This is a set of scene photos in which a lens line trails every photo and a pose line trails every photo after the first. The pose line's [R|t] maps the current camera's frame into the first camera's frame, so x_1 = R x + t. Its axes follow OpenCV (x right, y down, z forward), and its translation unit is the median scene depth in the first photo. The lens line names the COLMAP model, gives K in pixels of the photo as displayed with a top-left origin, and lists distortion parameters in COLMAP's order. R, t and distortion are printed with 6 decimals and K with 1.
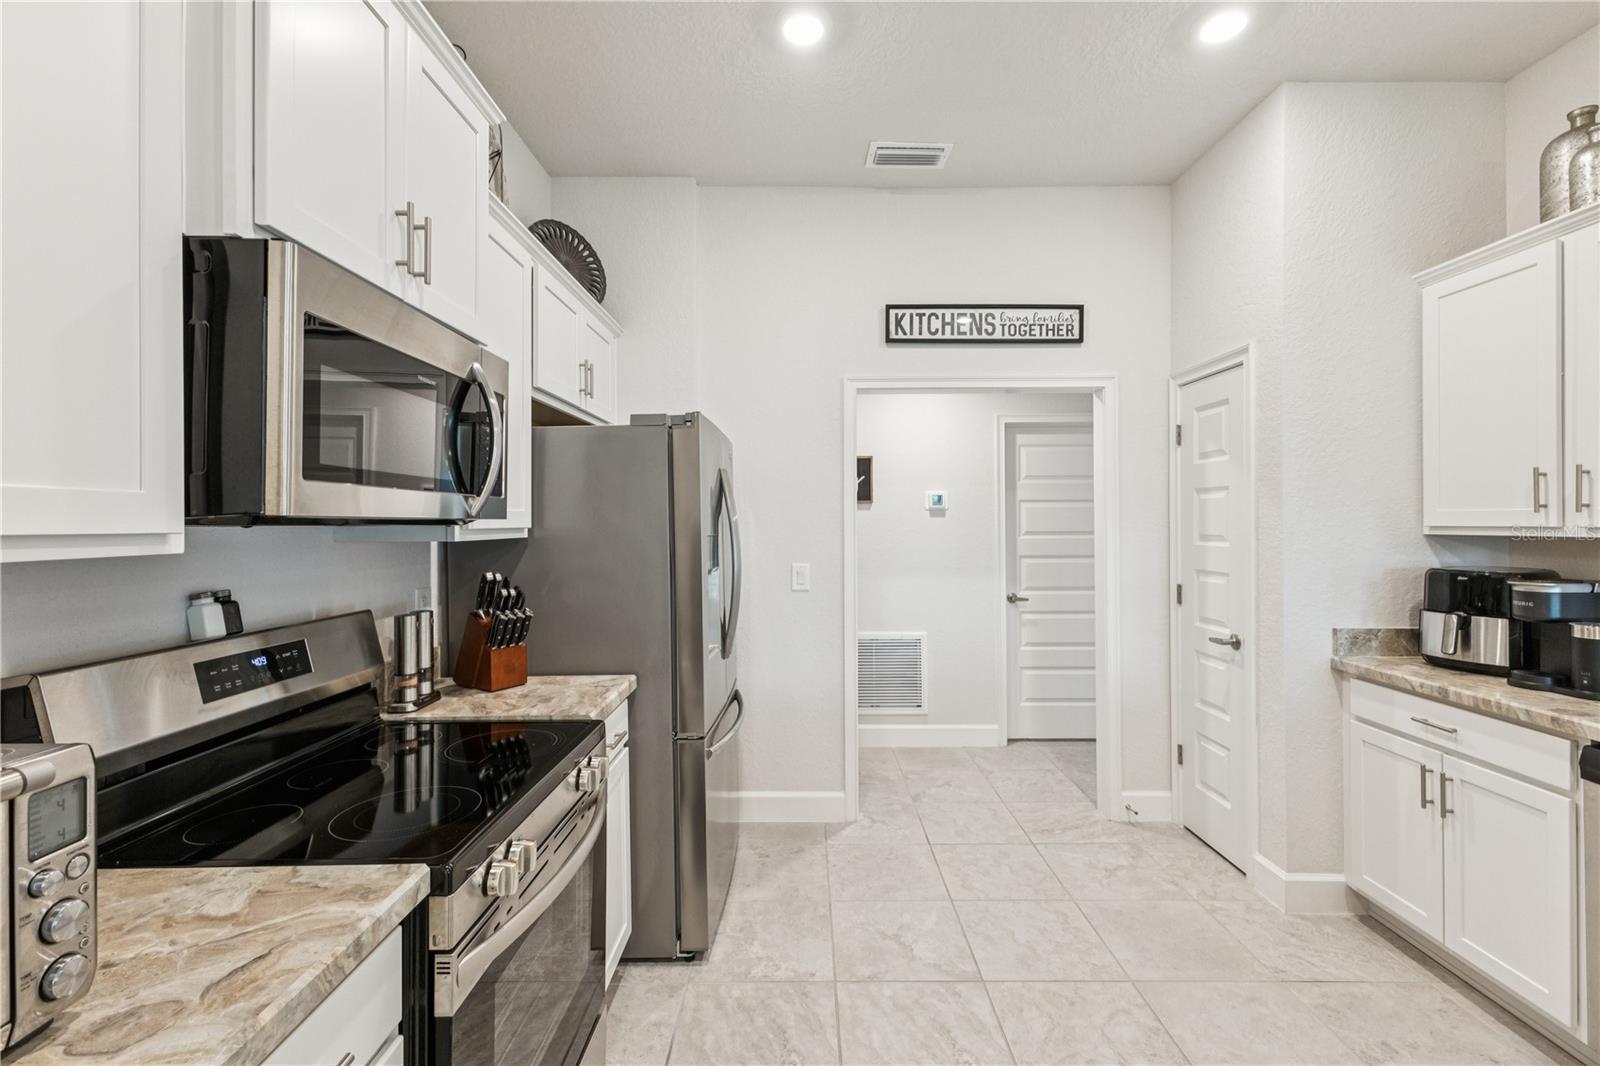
lens RADIAL K [[694.4, 0, 798.4], [0, 694.4, 537.2], [0, 0, 1]] dist [0.019382, 0.000310]
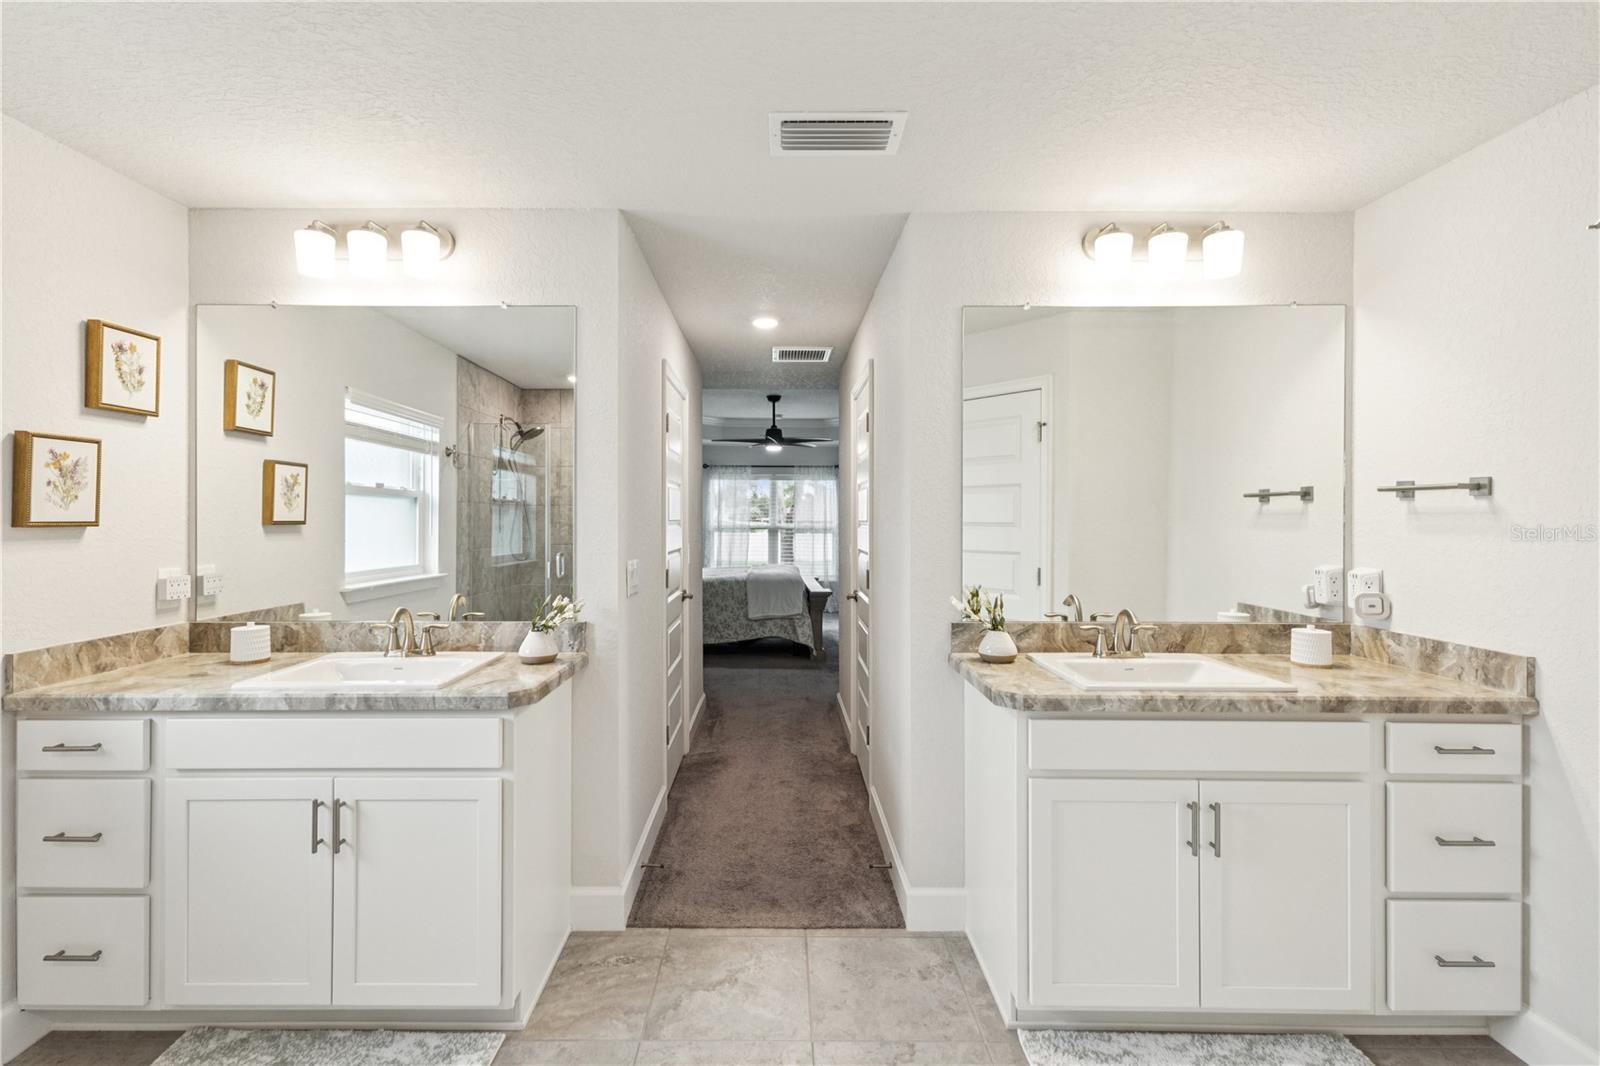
lens RADIAL K [[694.4, 0, 808.5], [0, 694.4, 522.4], [0, 0, 1]] dist [0.019382, 0.000310]
pose [[-0.086888, -0.002445, 0.996215, 0.039168], [-0.008760, 0.999960, 0.001690, 0.000995], [-0.996180, -0.008580, -0.086906, 0.521320]]
